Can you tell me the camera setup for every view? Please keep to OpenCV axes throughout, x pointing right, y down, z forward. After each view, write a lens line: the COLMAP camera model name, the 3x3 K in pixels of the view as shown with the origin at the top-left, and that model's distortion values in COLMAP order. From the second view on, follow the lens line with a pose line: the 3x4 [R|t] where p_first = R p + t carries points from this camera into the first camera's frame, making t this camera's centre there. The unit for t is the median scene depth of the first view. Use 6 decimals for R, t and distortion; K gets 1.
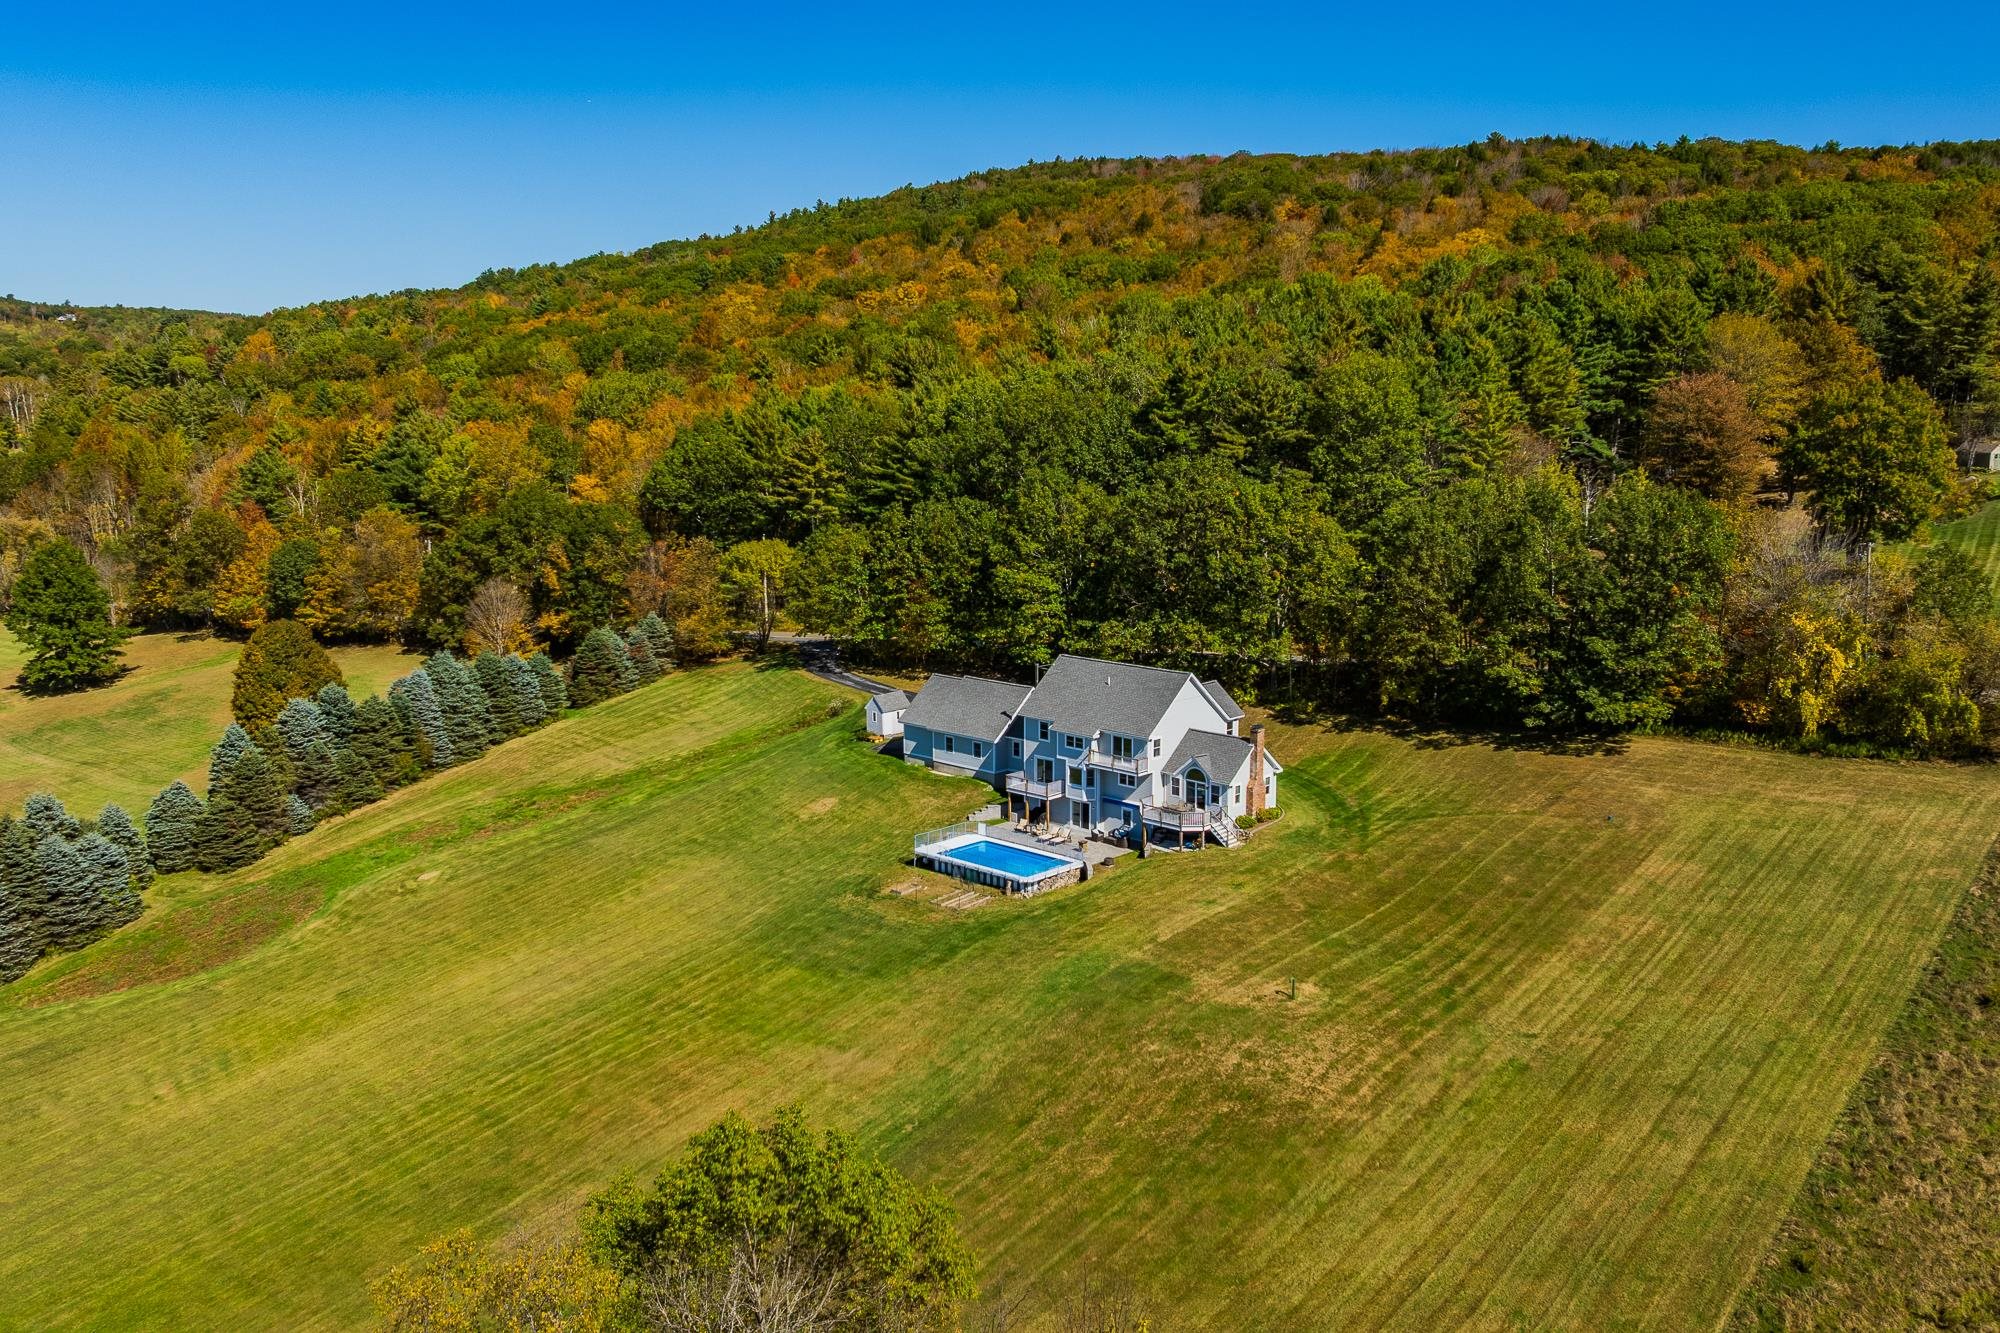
lens RADIAL K [[1659.0, 0, 1000.0], [0, 1659.0, 661.4], [0, 0, 1]] dist [-0.005470, -0.041384]
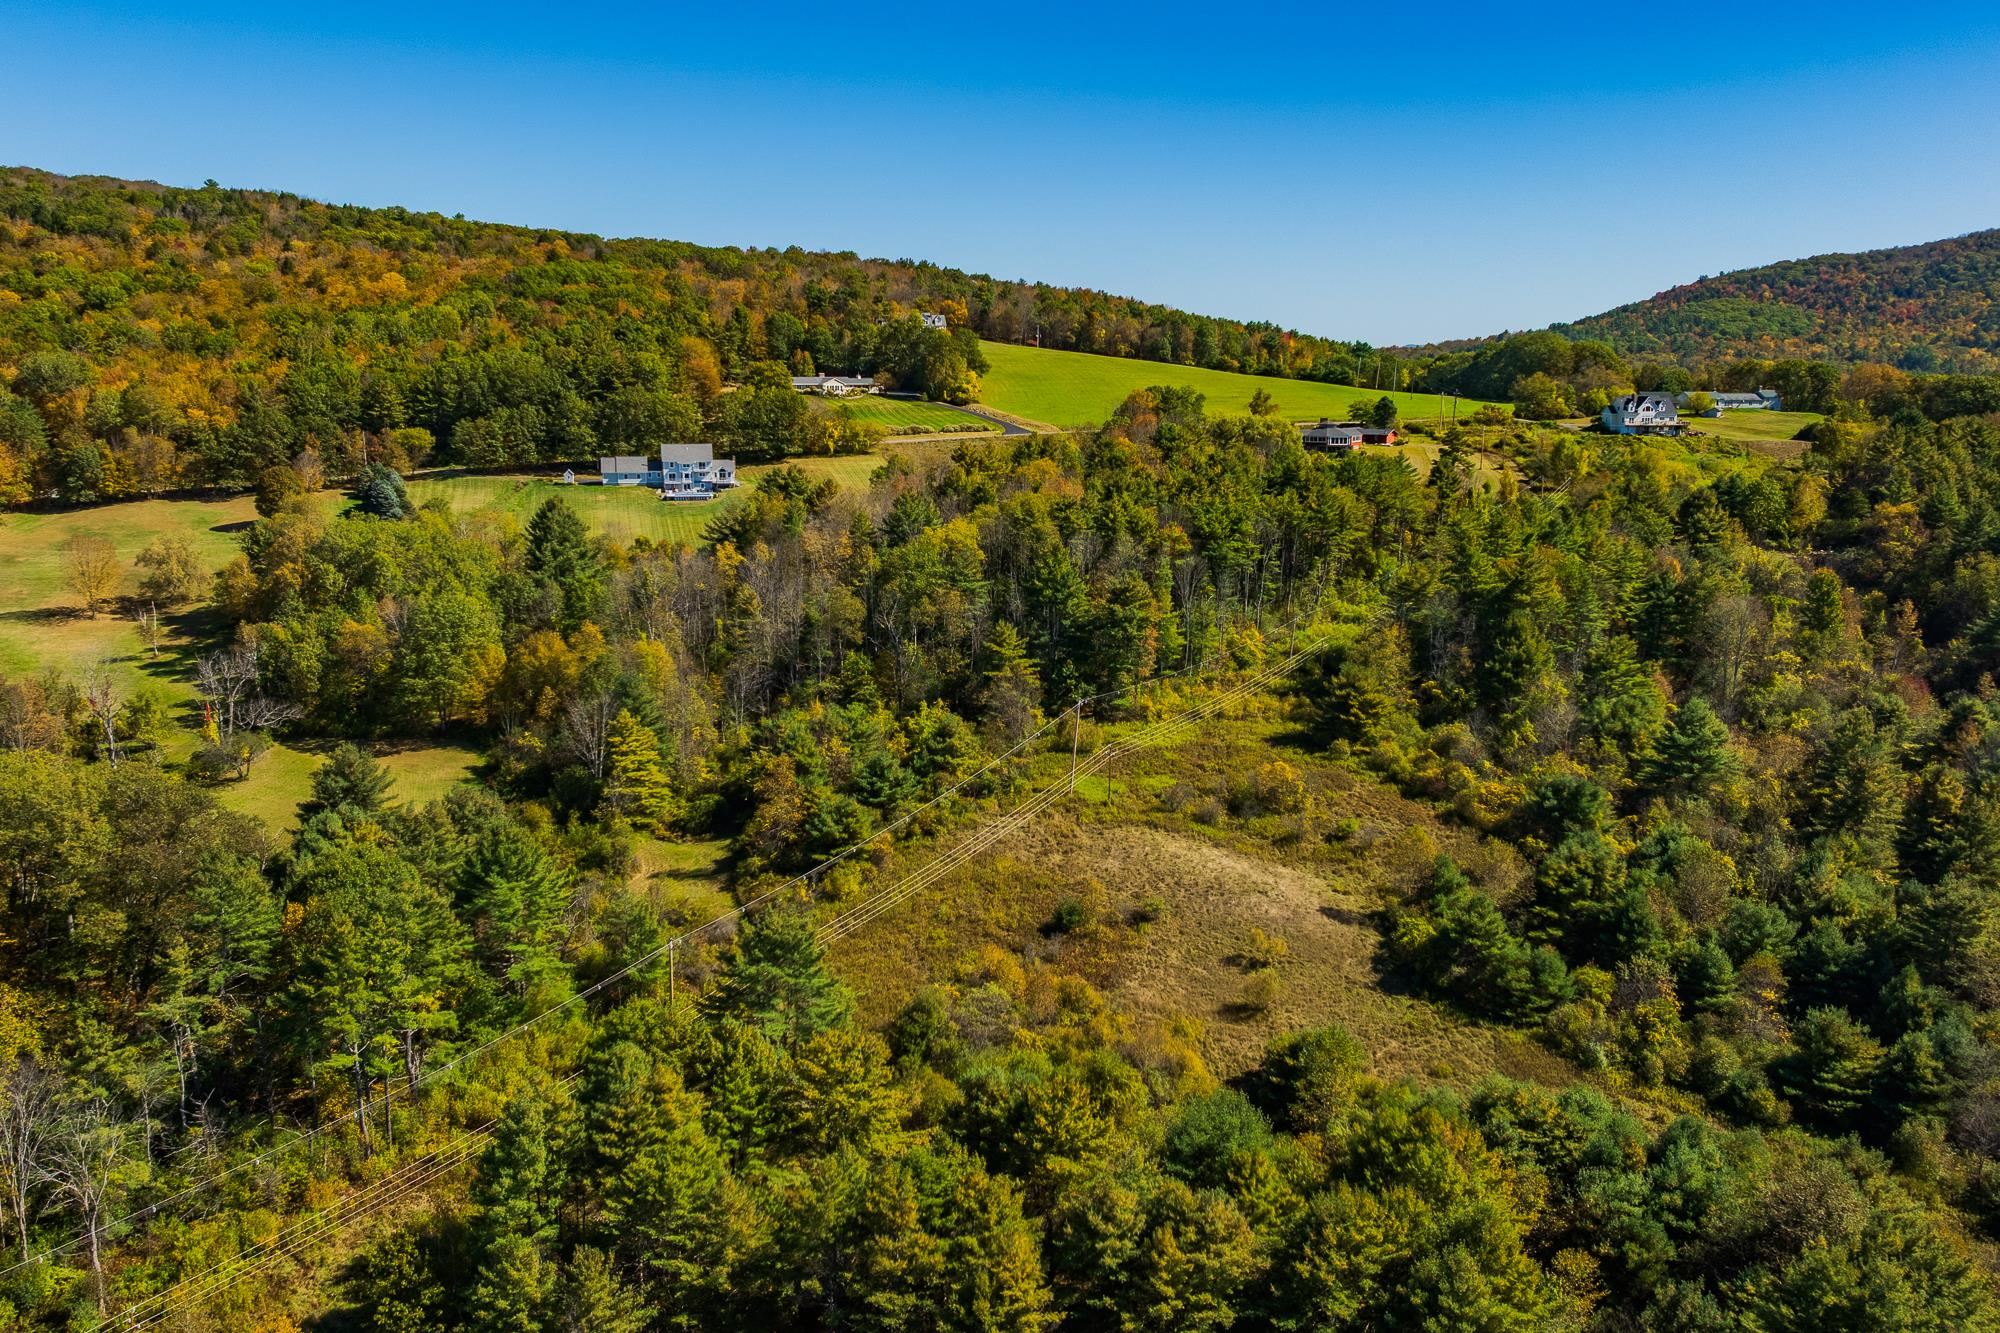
lens RADIAL K [[1659.0, 0, 1006.8], [0, 1659.0, 660.7], [0, 0, 1]] dist [-0.005470, -0.041384]
pose [[0.548355, -0.142380, 0.824036, -2.453340], [0.129531, 0.987968, 0.084509, 0.239724], [-0.826153, 0.060398, 0.560199, -1.449023]]
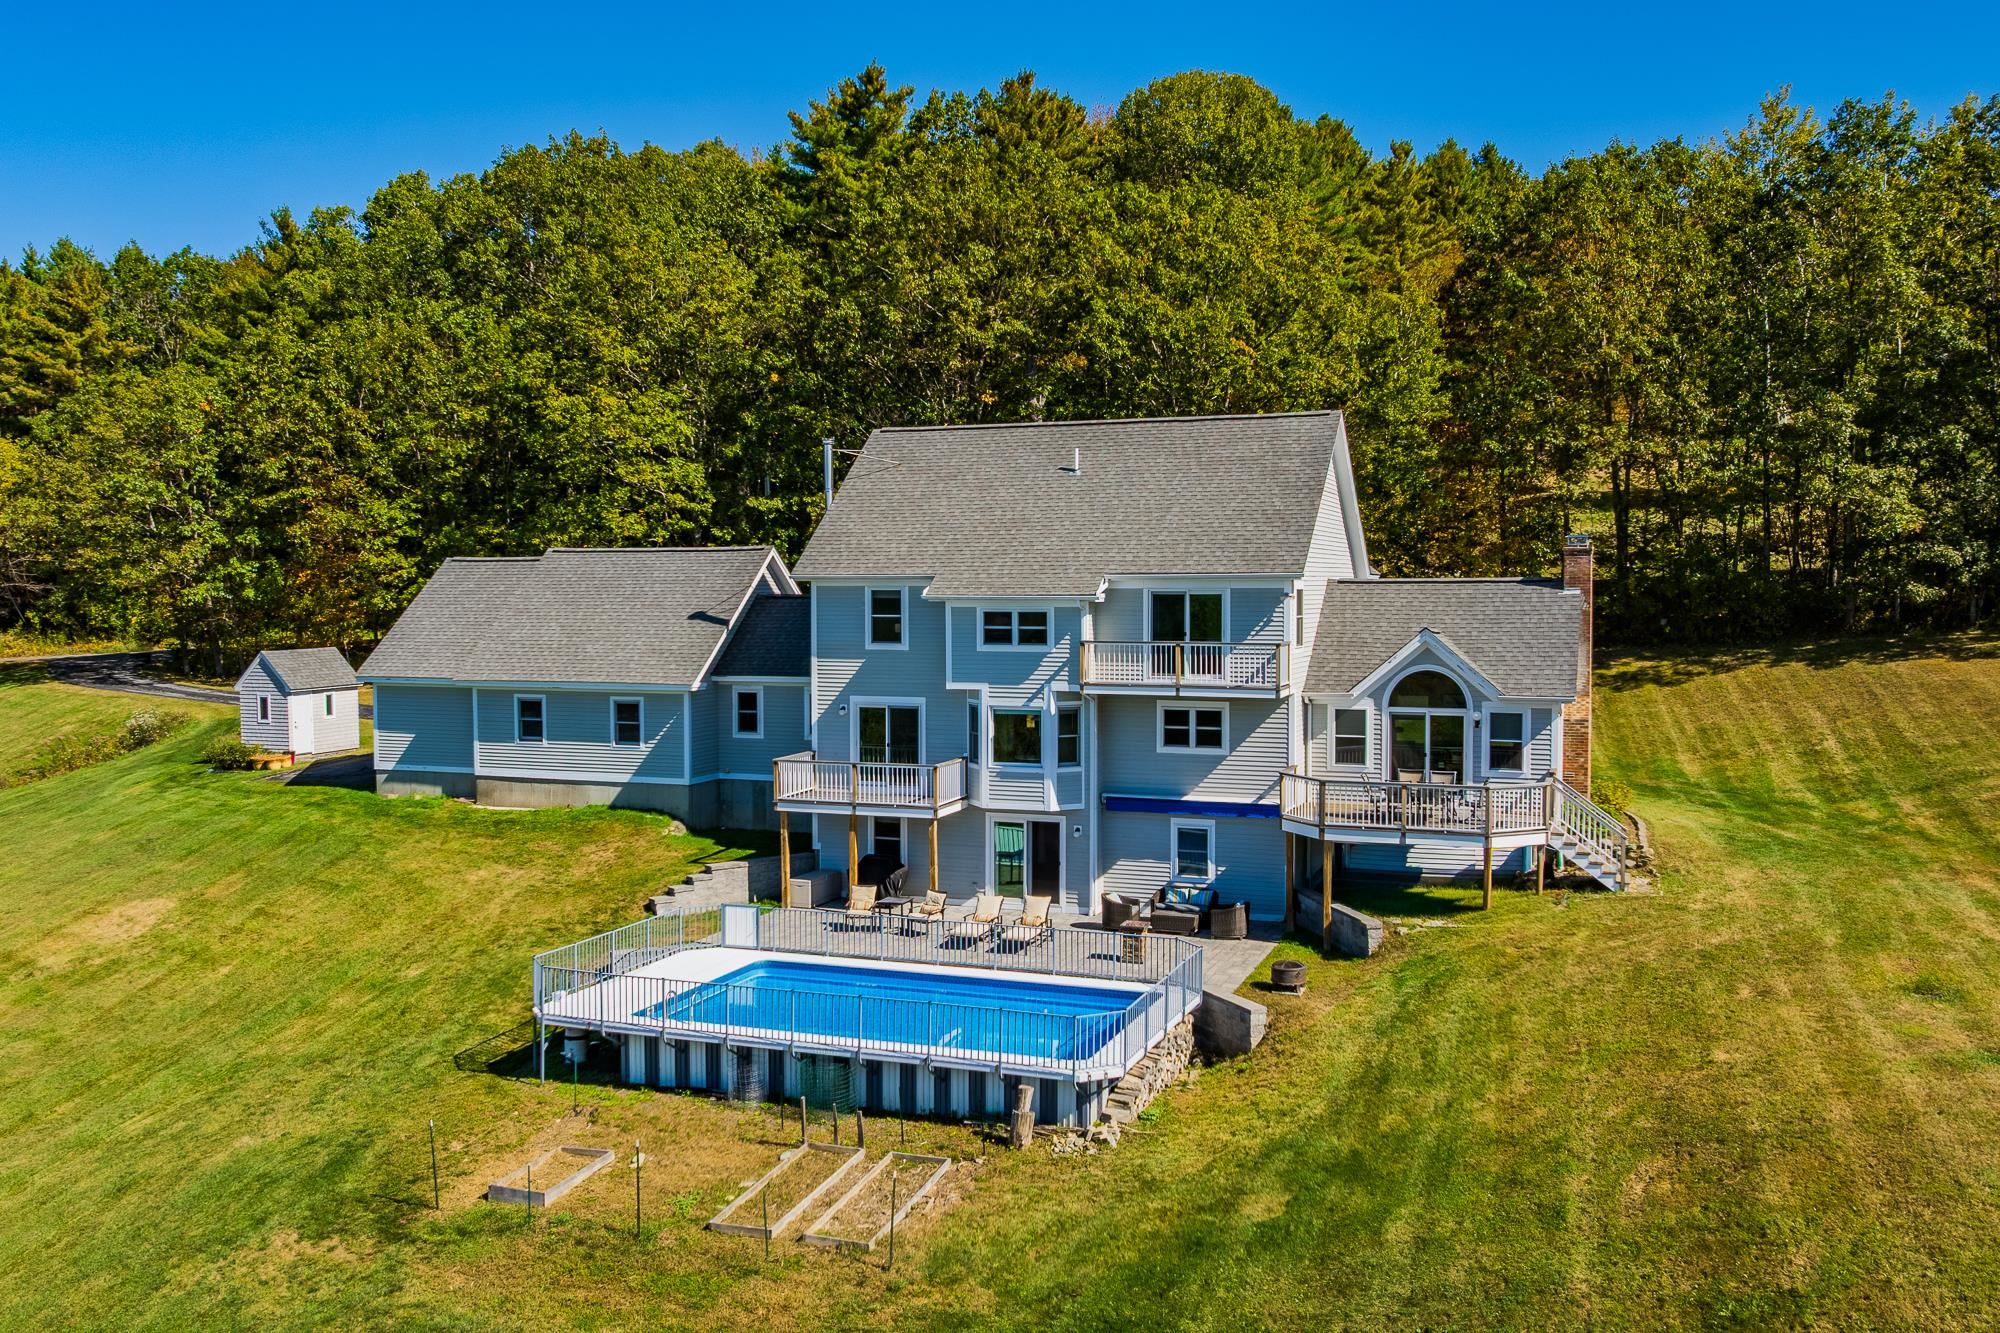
lens RADIAL K [[1659.0, 0, 1014.5], [0, 1659.0, 675.0], [0, 0, 1]] dist [-0.005470, -0.041384]
pose [[0.918672, -0.020005, 0.394514, -0.079125], [0.062753, 0.993425, -0.095753, 0.085730], [-0.390005, 0.112723, 0.913887, 0.689057]]
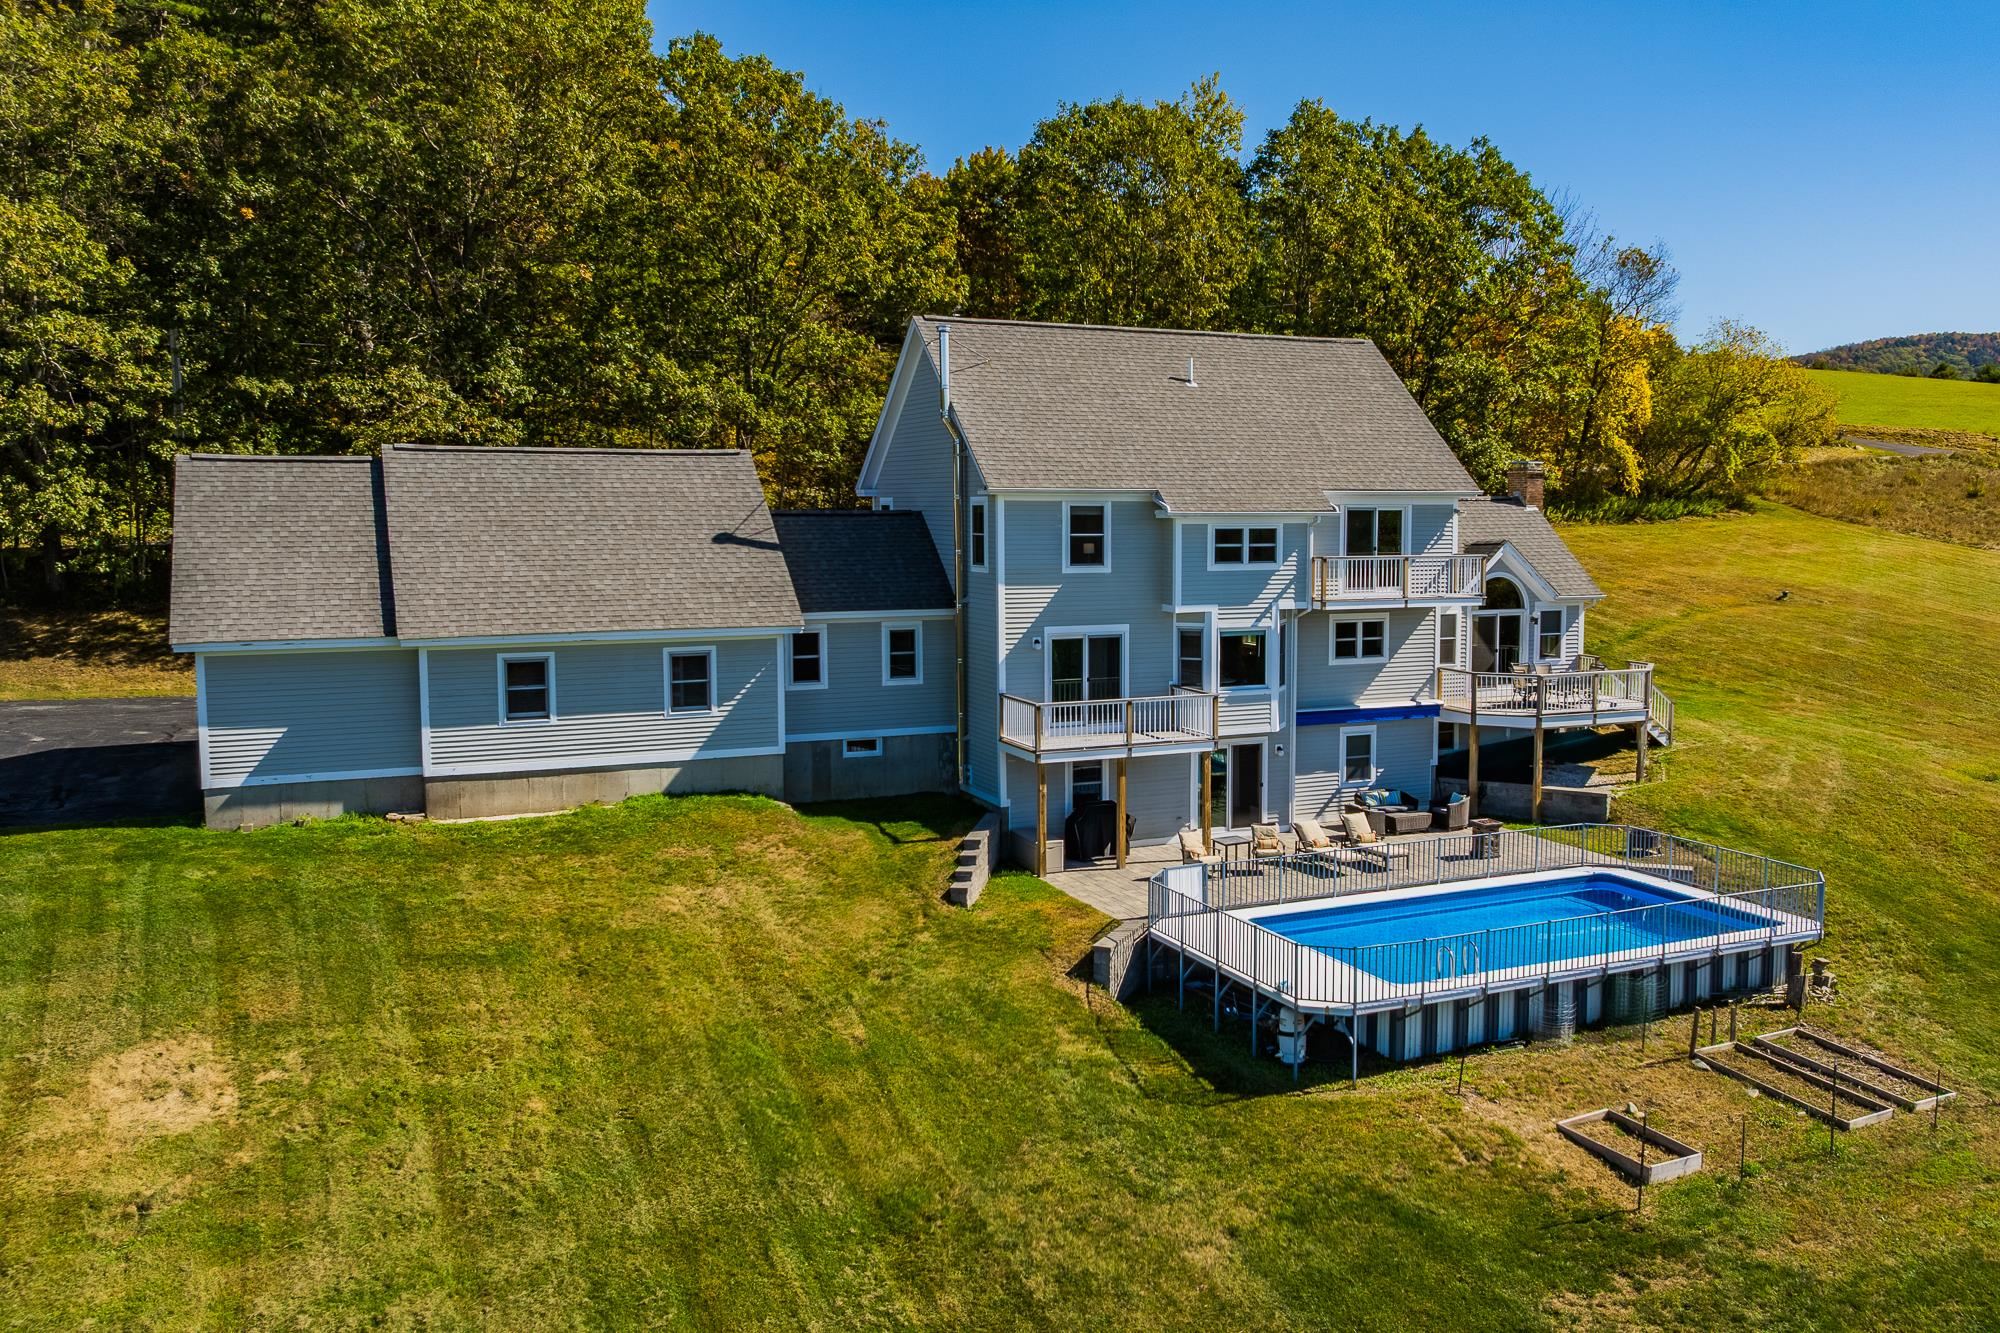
lens RADIAL K [[1659.0, 0, 1133.4], [0, 1659.0, 683.4], [0, 0, 1]] dist [-0.005470, -0.041384]
pose [[0.339338, -0.097392, 0.935609, -0.244503], [0.149251, 0.987601, 0.048672, 0.054150], [-0.928749, 0.123125, 0.349666, 0.889725]]
